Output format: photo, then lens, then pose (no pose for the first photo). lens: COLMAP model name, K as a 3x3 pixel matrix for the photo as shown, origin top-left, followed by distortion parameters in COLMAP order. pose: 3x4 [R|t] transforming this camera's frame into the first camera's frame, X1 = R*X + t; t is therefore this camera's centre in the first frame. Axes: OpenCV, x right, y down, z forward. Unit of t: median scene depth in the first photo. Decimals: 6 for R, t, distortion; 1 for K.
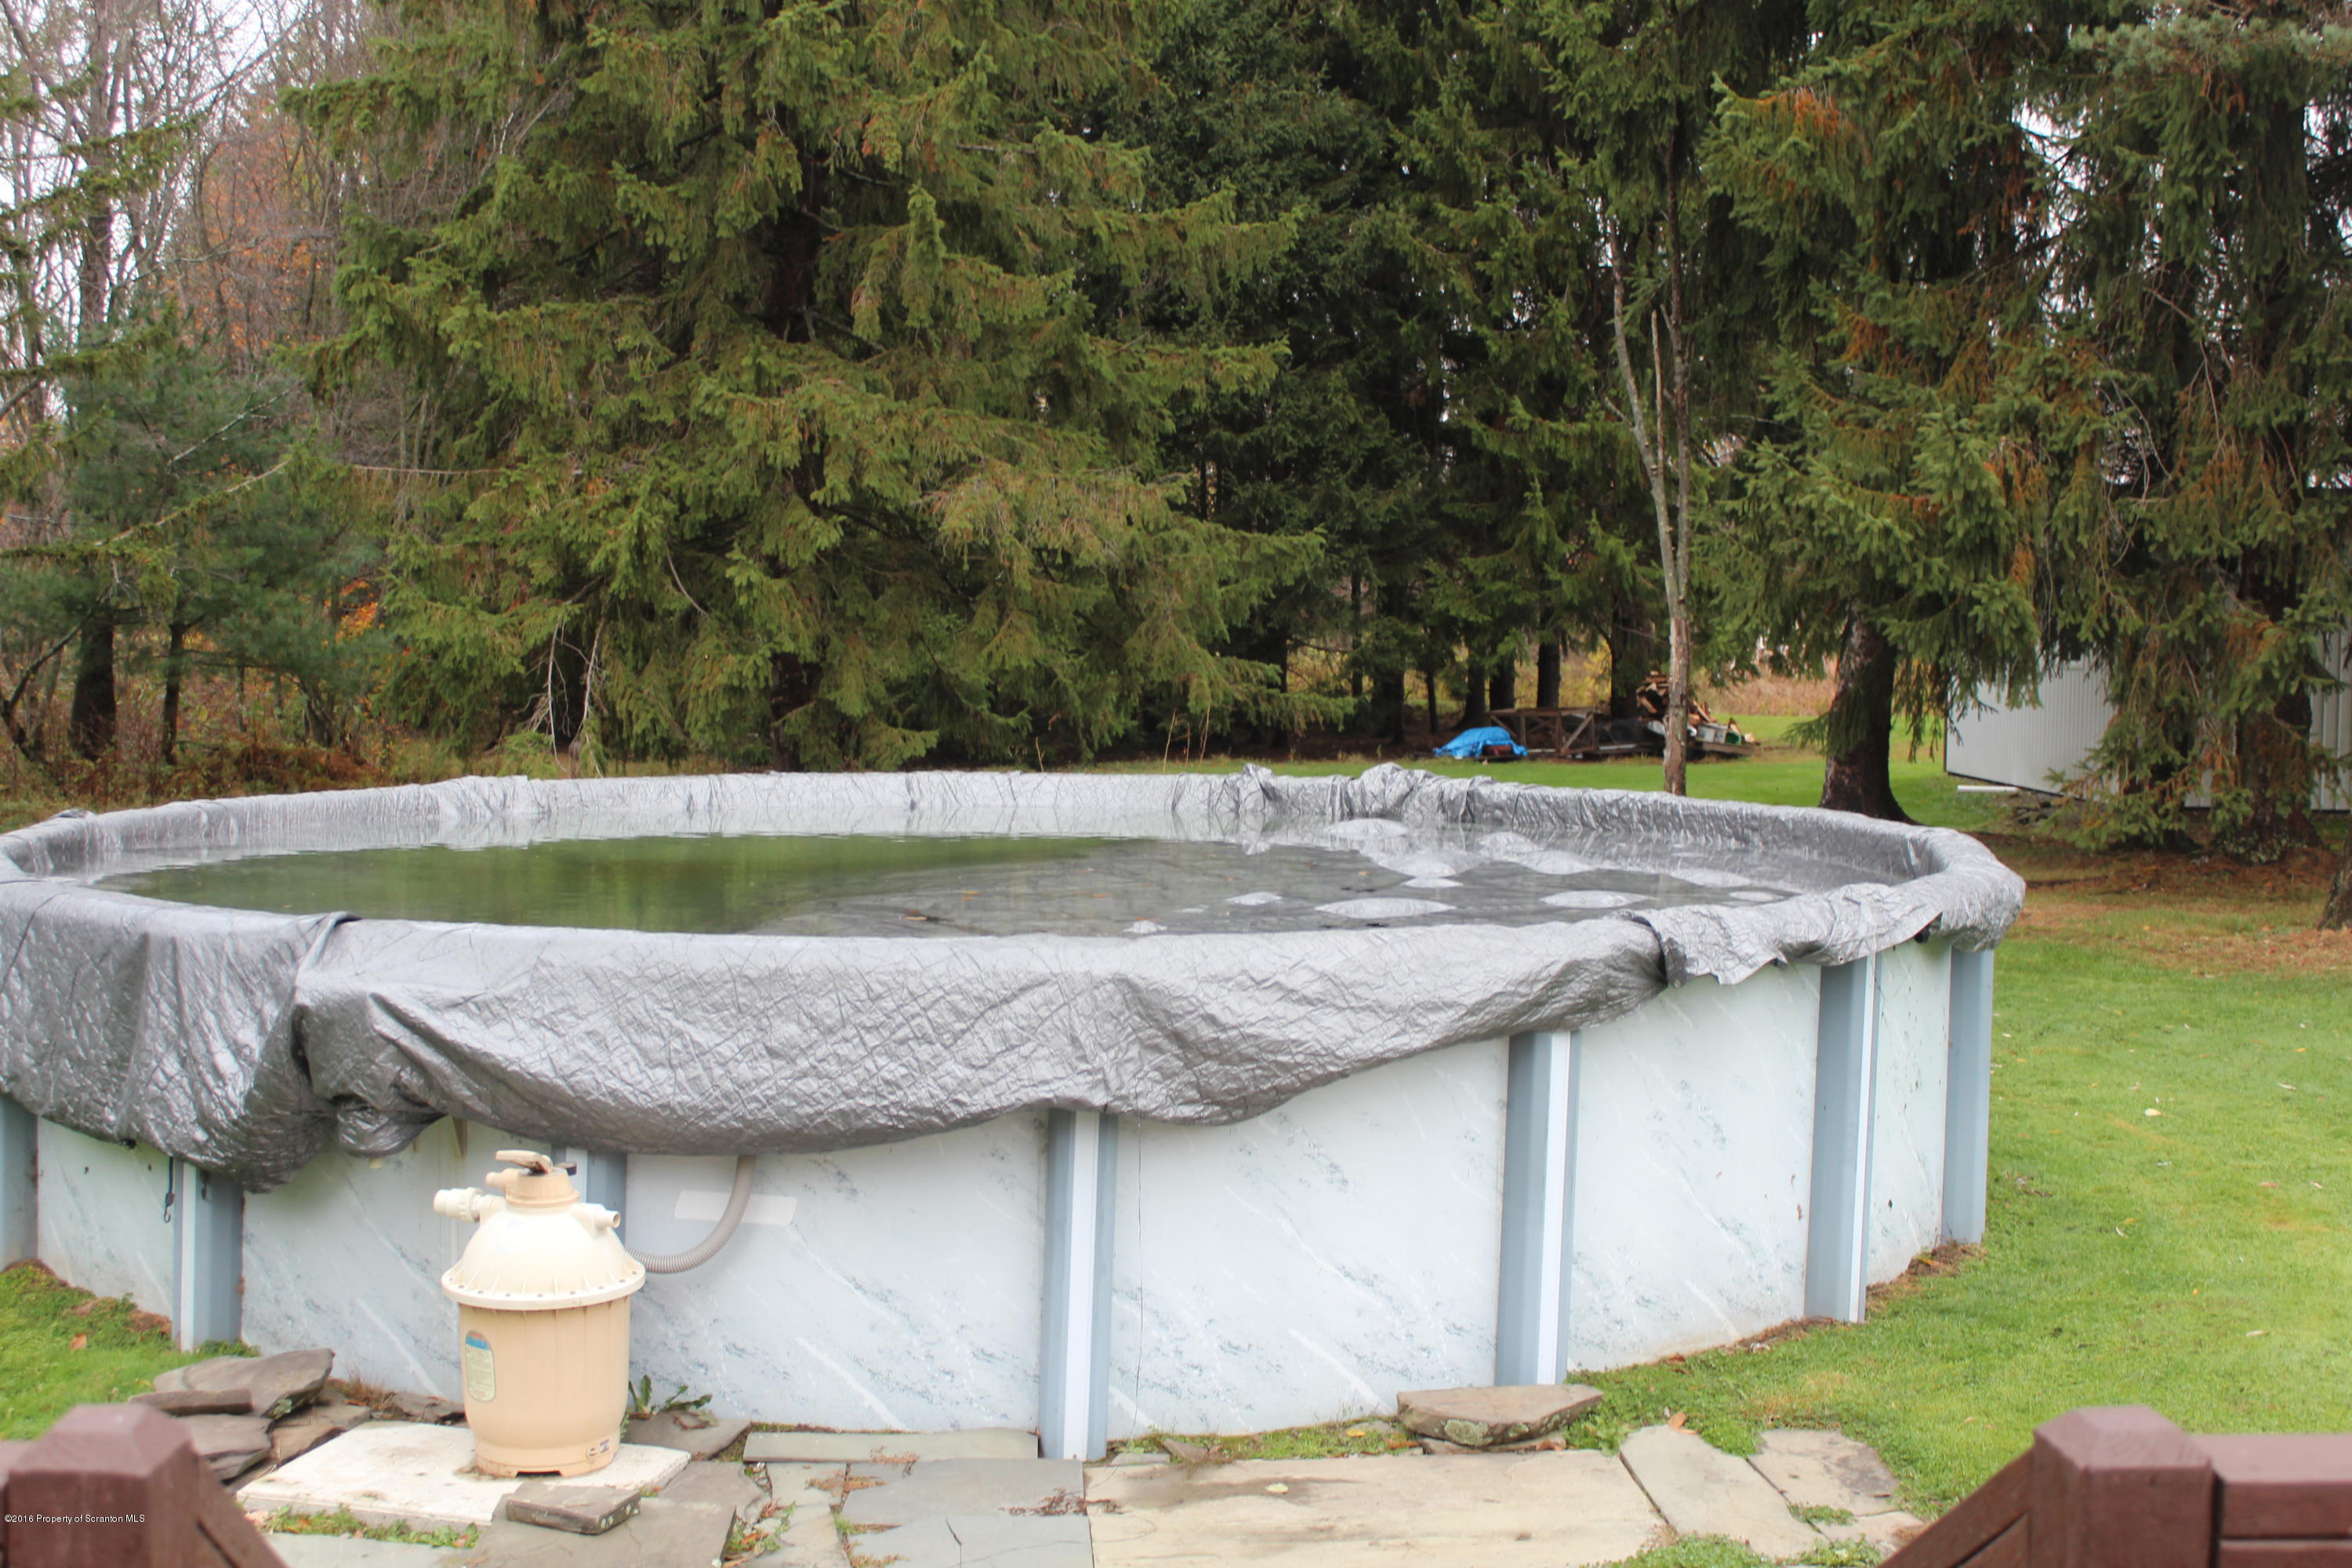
lens RADIAL K [[2938.7, 0, 1176.0], [0, 2938.7, 784.0], [0, 0, 1]] dist [0.002054, 0.000383]
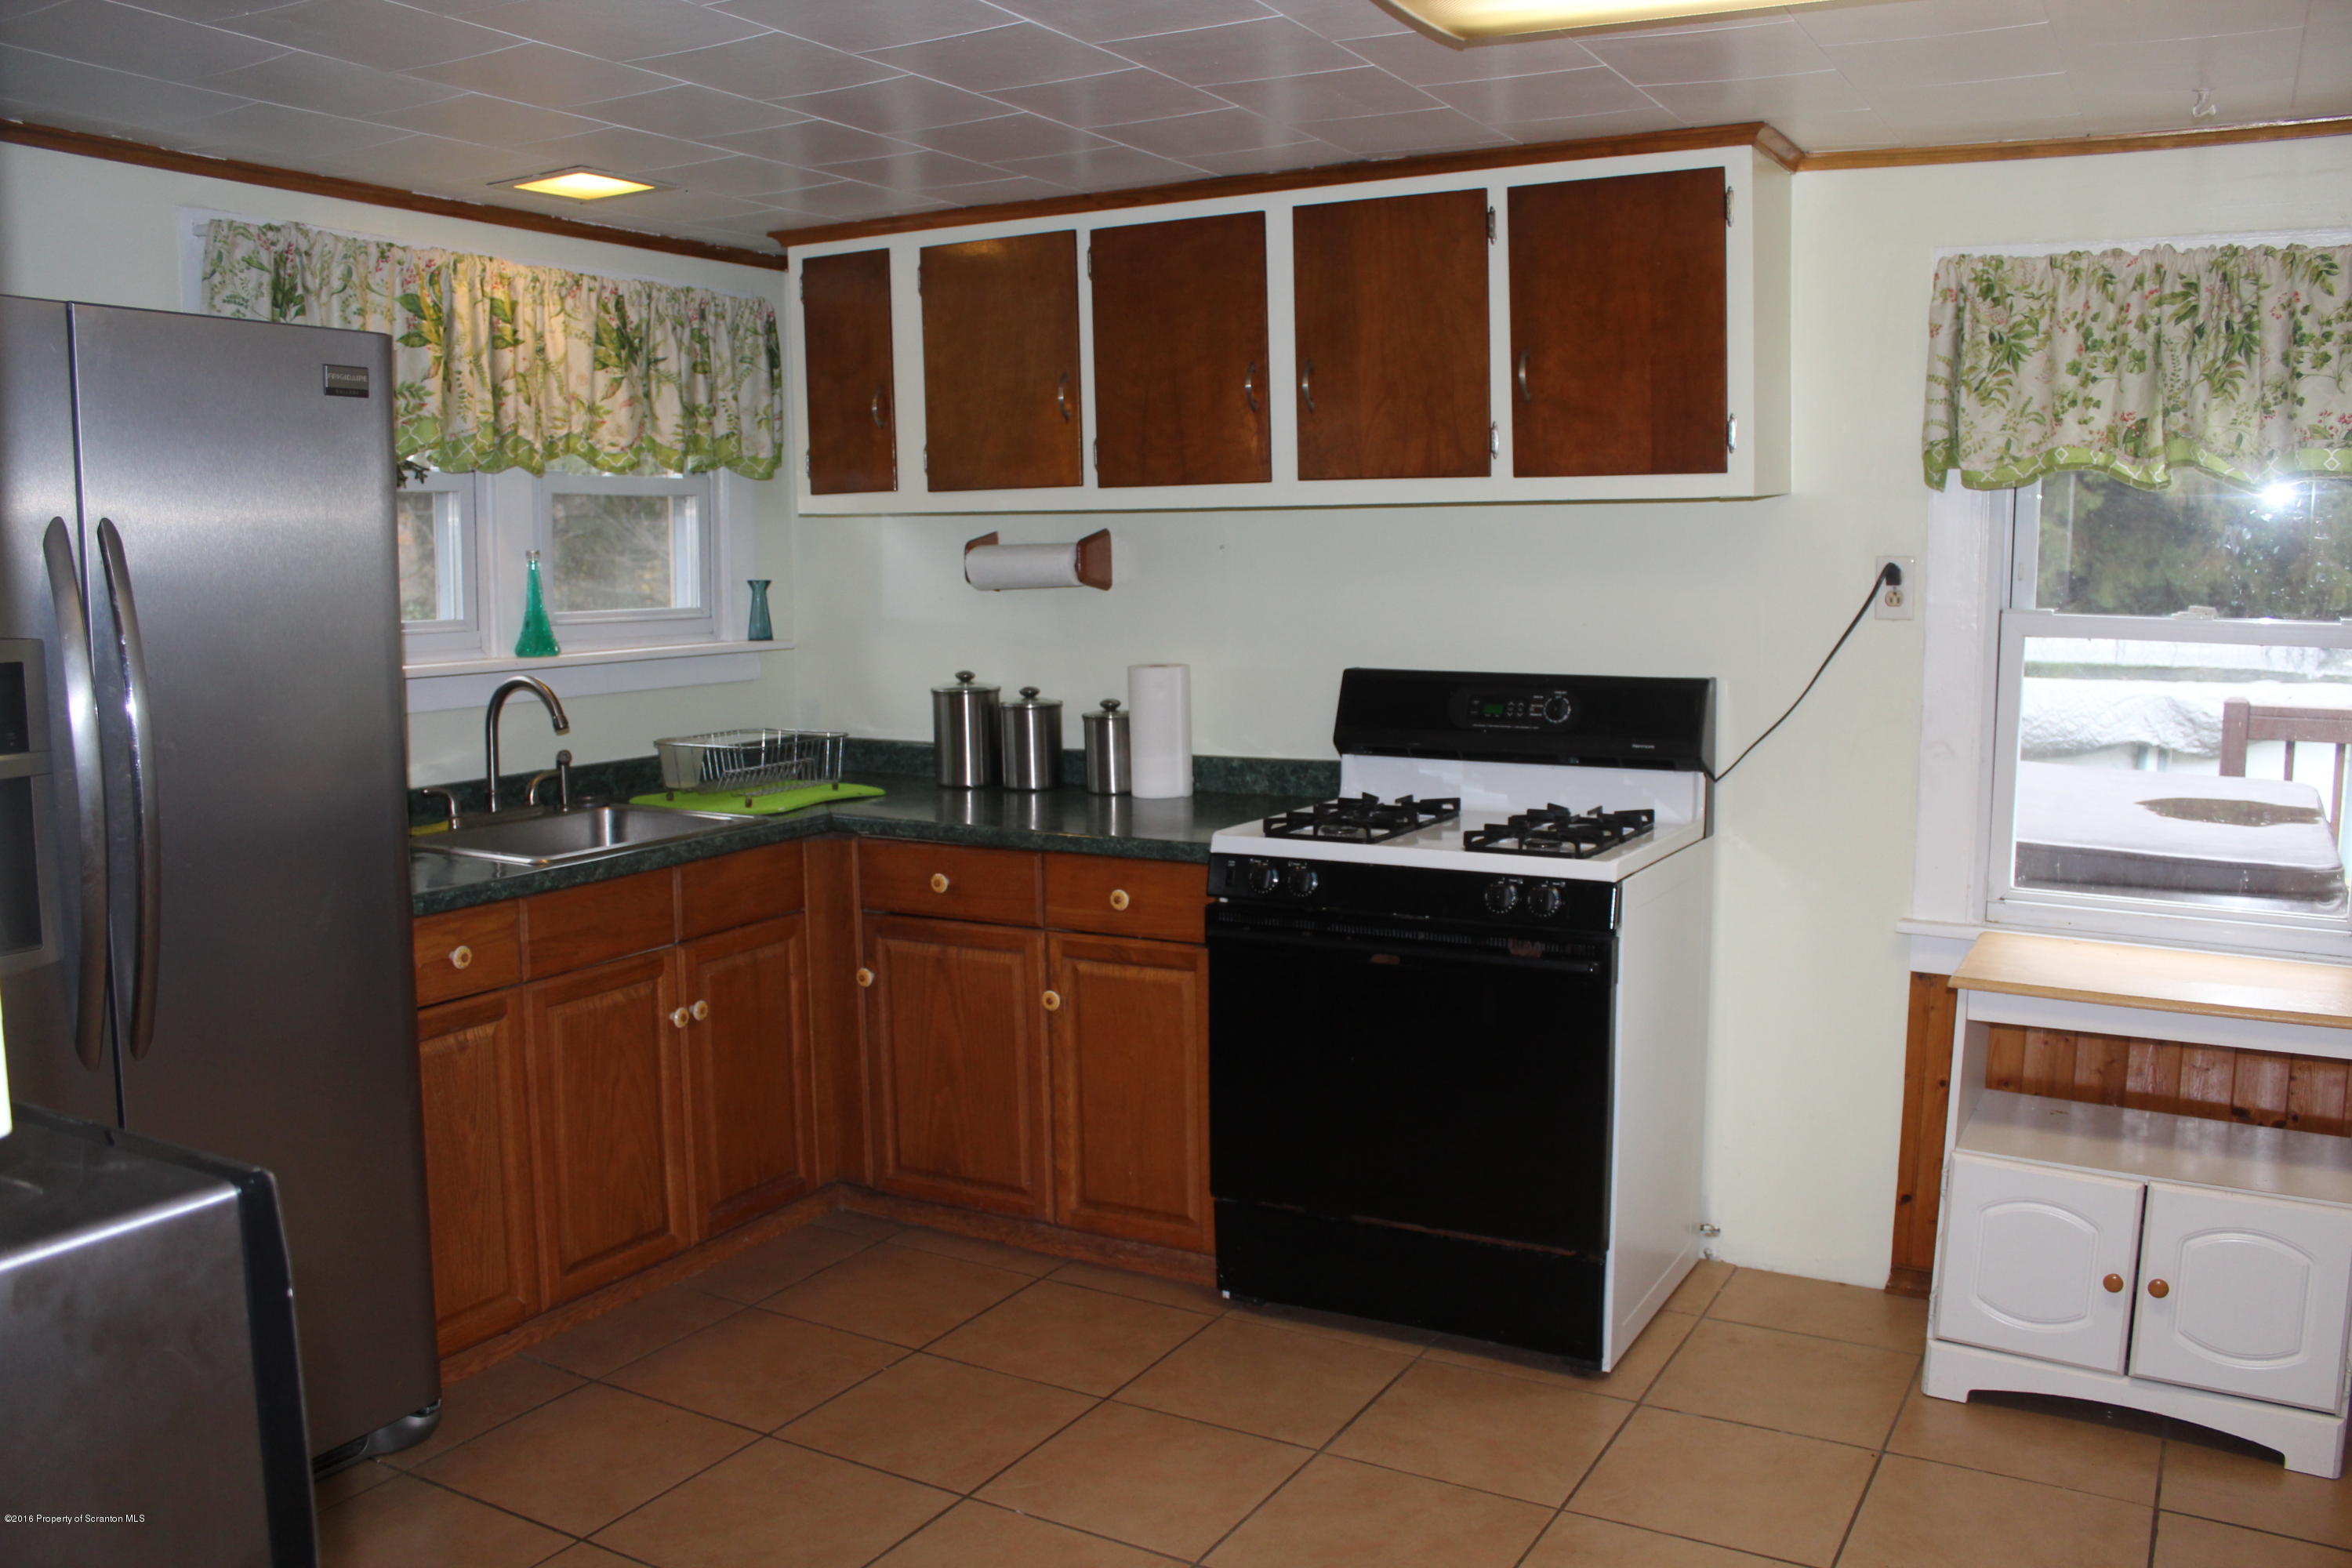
lens RADIAL K [[1948.1, 0, 1176.0], [0, 1948.1, 784.0], [0, 0, 1]] dist [-0.108904, 0.012830]
pose [[0.836836, 0.039526, -0.546025, 0.160449], [-0.004708, 0.997873, 0.065020, 0.038423], [0.547433, -0.051841, 0.835242, -0.856066]]
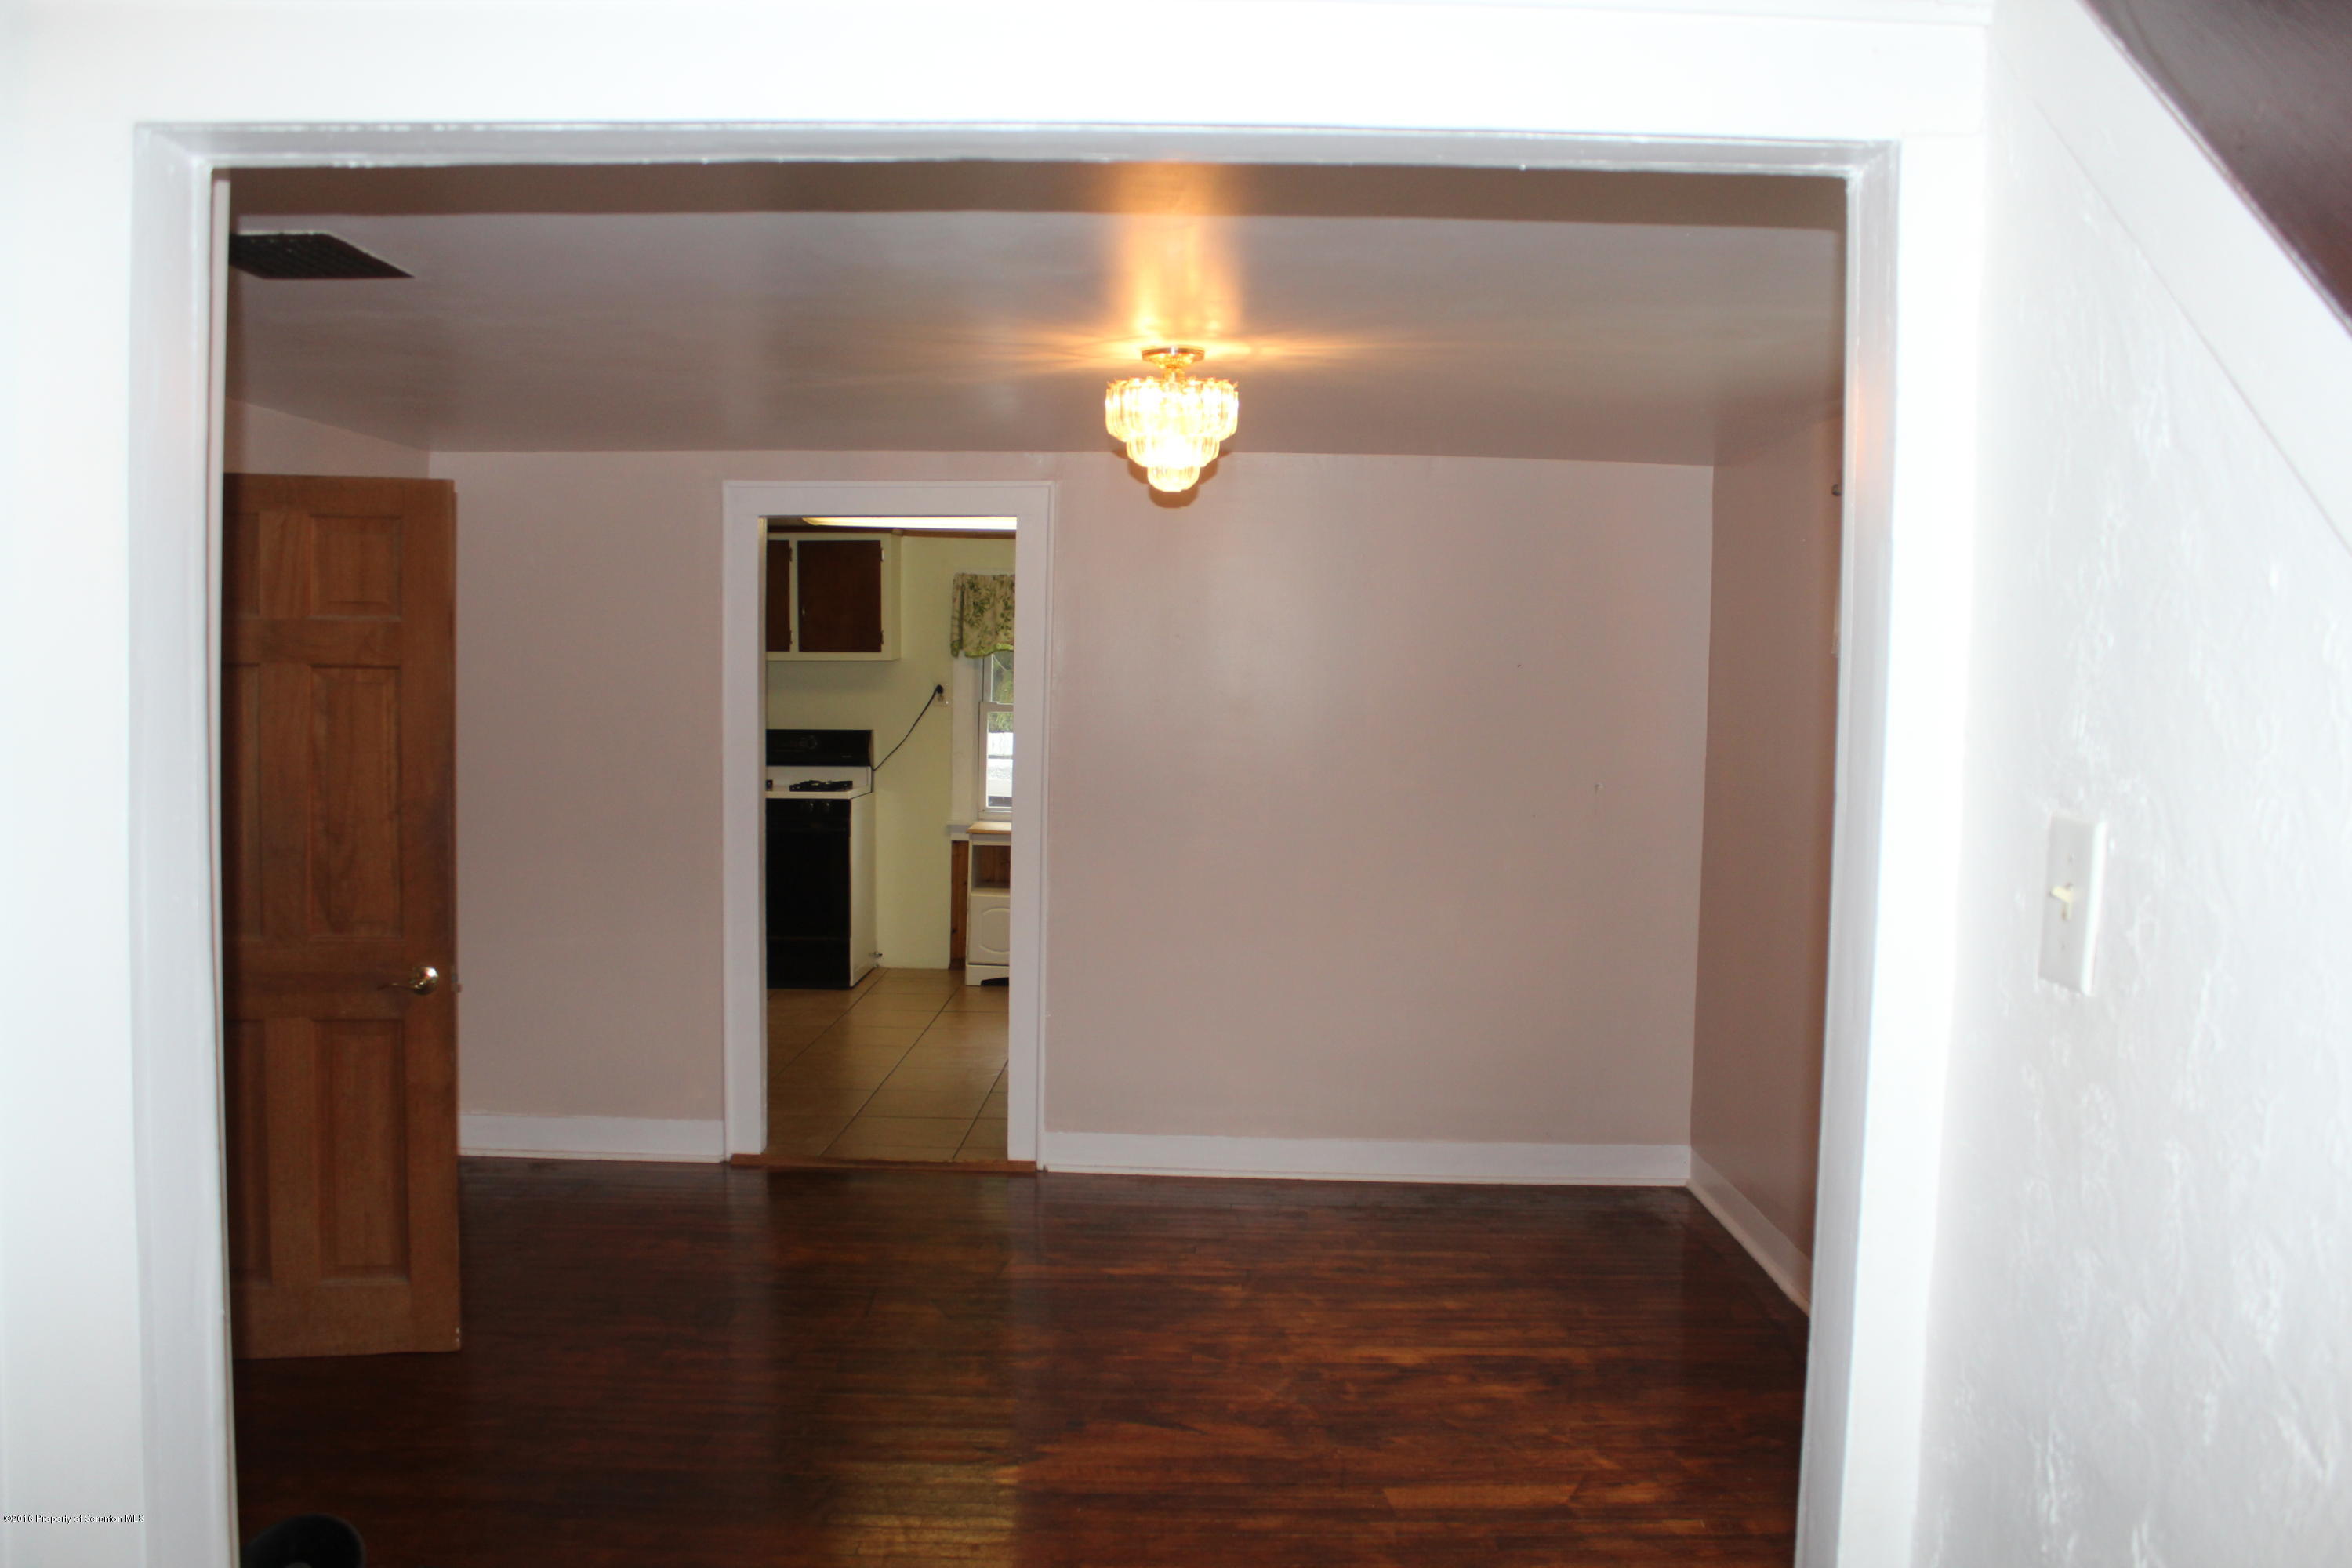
lens RADIAL K [[1948.1, 0, 1176.0], [0, 1948.1, 784.0], [0, 0, 1]] dist [-0.108904, 0.012830]
pose [[0.996846, -0.007975, -0.078959, 0.688245], [0.007849, 0.999967, -0.001914, 0.201757], [0.078972, 0.001288, 0.996876, -3.693909]]
